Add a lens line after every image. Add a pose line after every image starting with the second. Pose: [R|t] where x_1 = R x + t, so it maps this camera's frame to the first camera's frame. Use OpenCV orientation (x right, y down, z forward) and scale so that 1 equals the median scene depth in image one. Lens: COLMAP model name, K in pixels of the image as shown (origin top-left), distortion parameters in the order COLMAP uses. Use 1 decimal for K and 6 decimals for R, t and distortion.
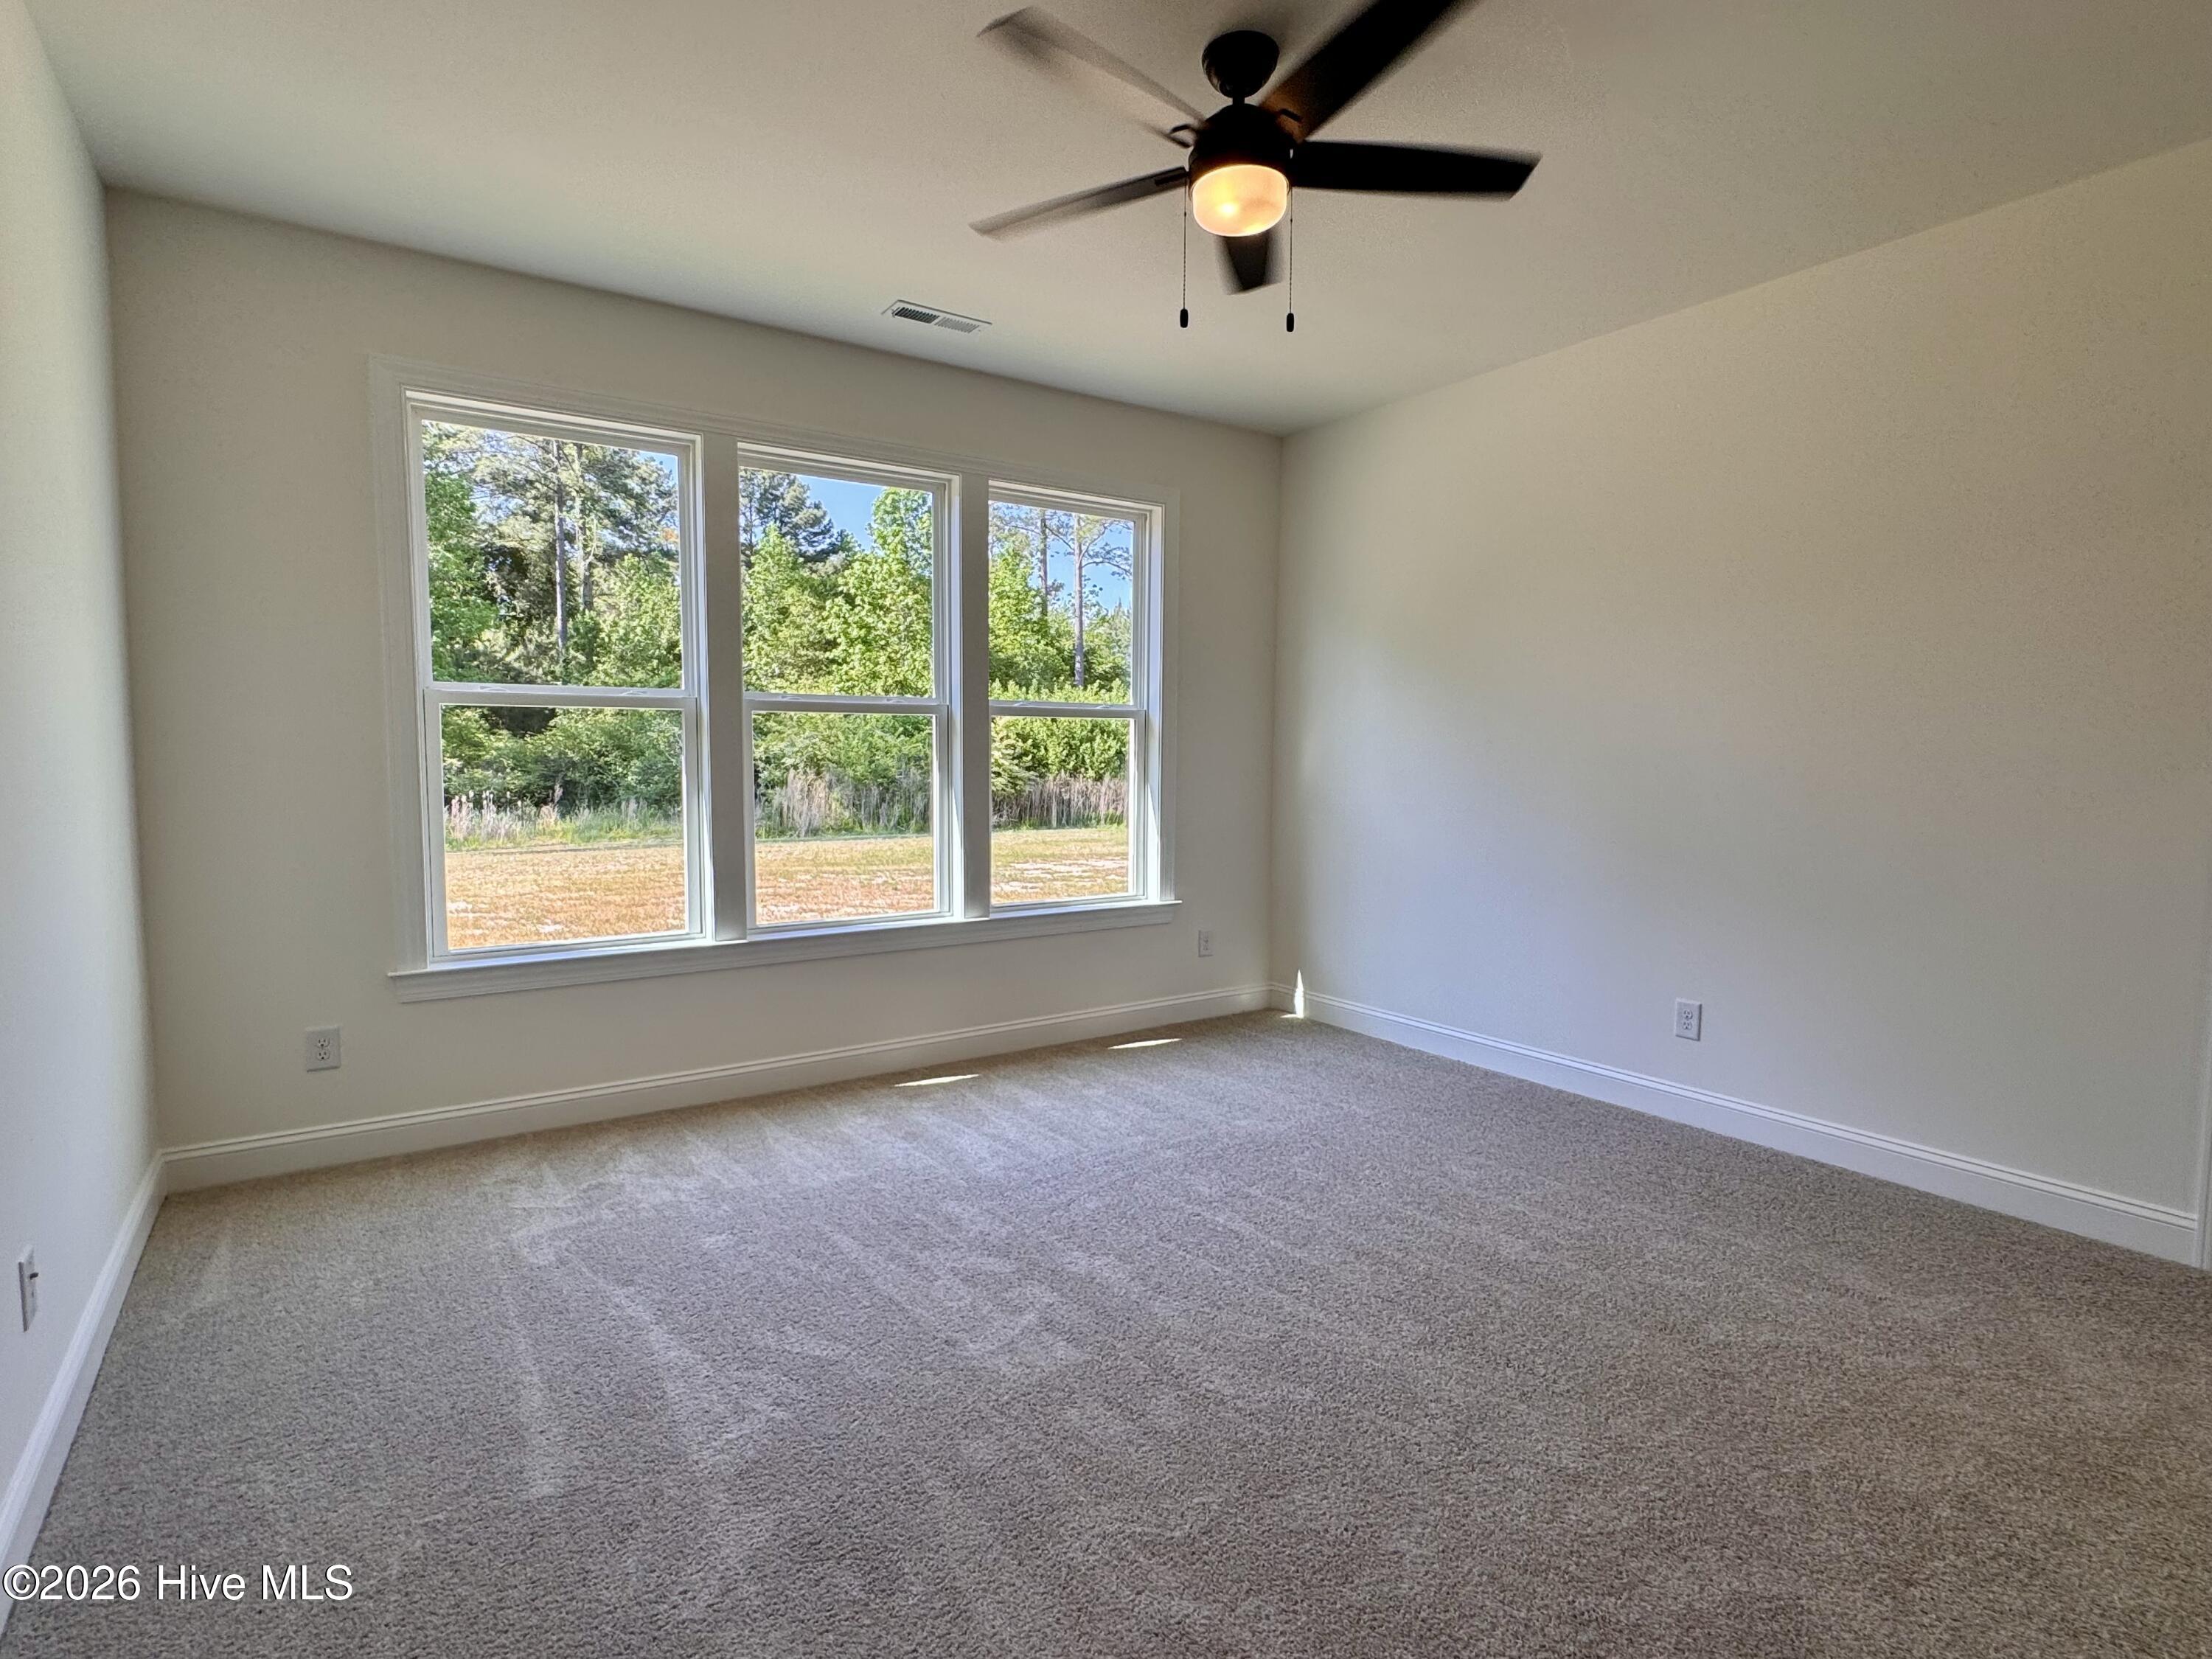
lens RADIAL K [[1126.5, 0, 1097.0], [0, 1126.5, 825.3], [0, 0, 1]] dist [0.000405, 0.000236]
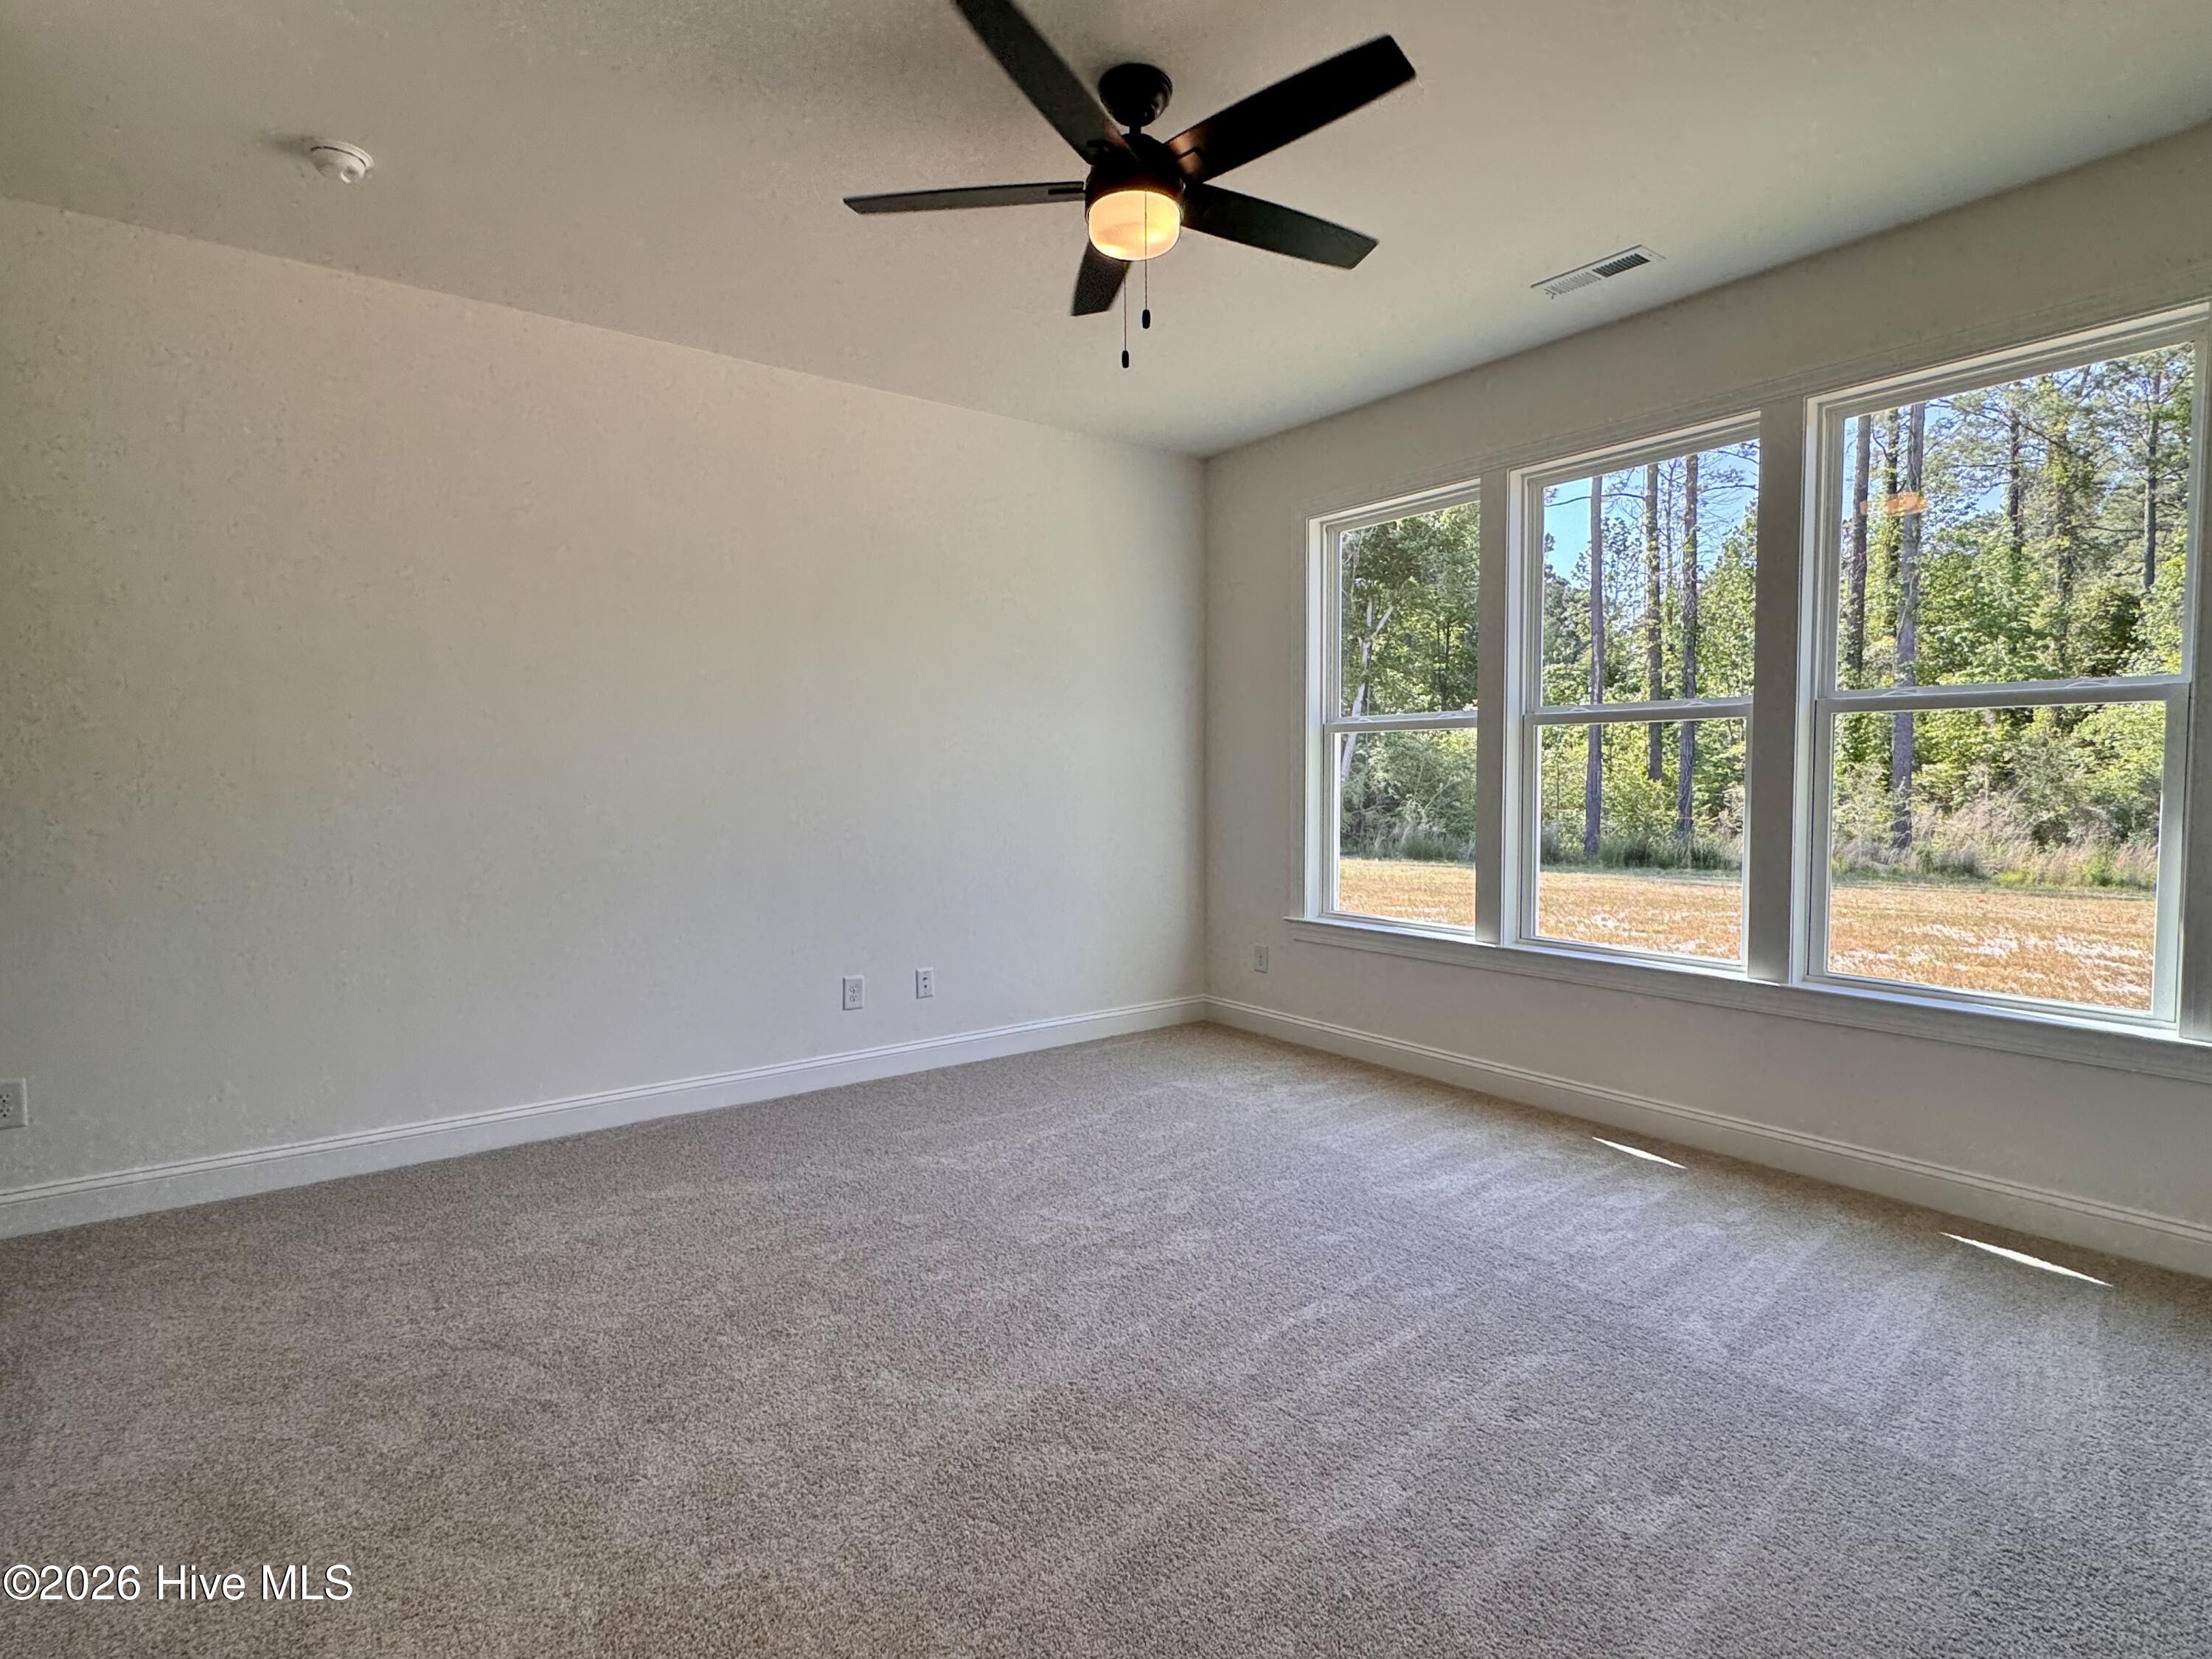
lens RADIAL K [[1126.5, 0, 1097.0], [0, 1126.5, 825.3], [0, 0, 1]] dist [0.000405, 0.000236]
pose [[0.060198, 0.043616, -0.997233, 0.695747], [-0.066254, 0.997016, 0.039607, -0.025305], [0.995985, 0.063686, 0.062908, 0.554954]]
